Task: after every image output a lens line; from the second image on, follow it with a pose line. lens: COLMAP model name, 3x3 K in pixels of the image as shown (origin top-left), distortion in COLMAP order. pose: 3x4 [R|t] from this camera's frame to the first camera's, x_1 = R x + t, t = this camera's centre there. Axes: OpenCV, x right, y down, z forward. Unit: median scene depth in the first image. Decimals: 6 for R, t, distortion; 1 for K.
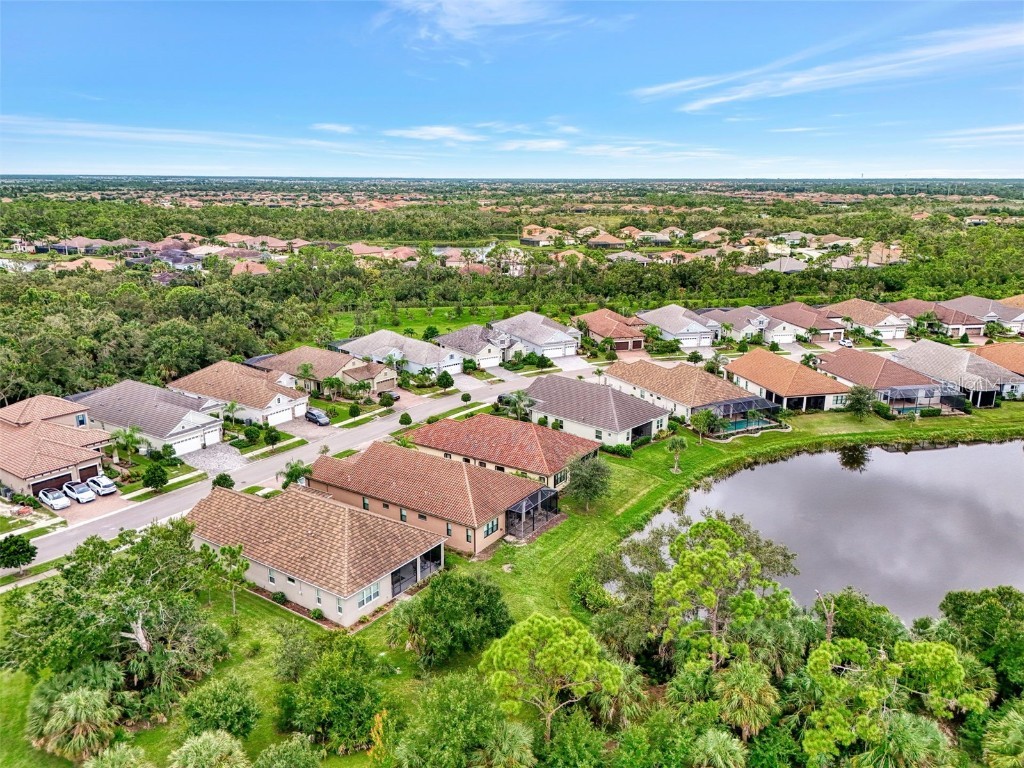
lens RADIAL K [[745.1, 0, 512.0], [0, 745.1, 384.0], [0, 0, 1]] dist [0.055576, -0.050257]
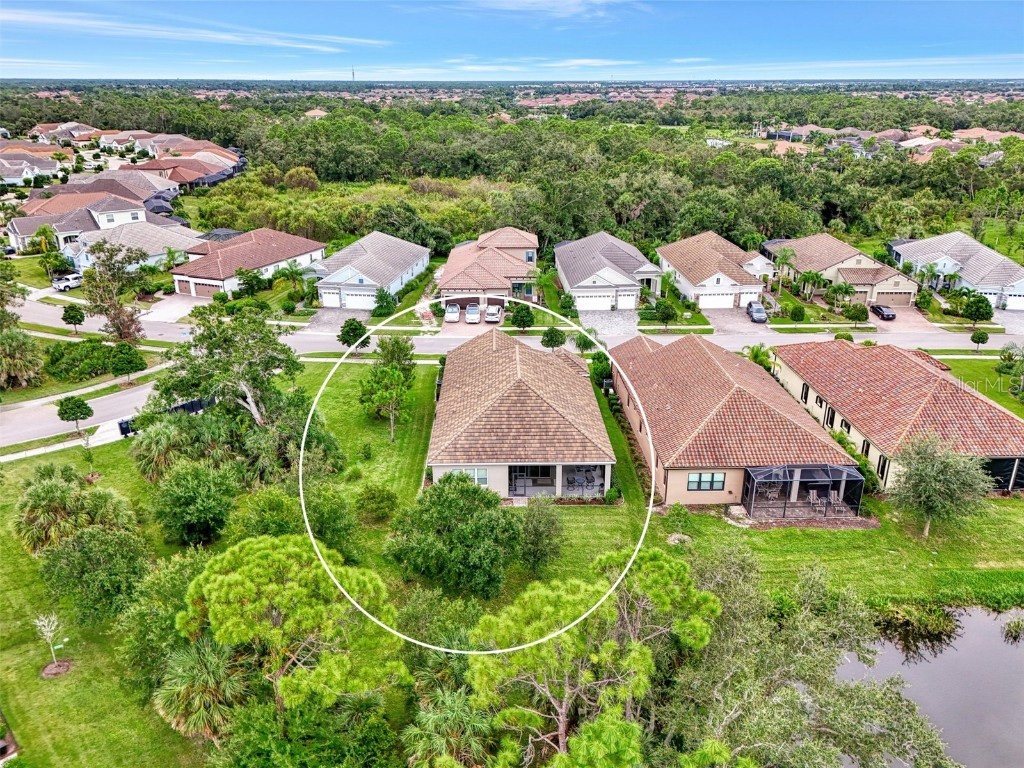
lens RADIAL K [[745.1, 0, 512.0], [0, 745.1, 384.0], [0, 0, 1]] dist [0.055576, -0.050257]
pose [[0.578322, 0.293857, -0.761046, 0.276018], [-0.202561, 0.955384, 0.214968, -0.002365], [0.790261, 0.029838, 0.612044, 0.335920]]
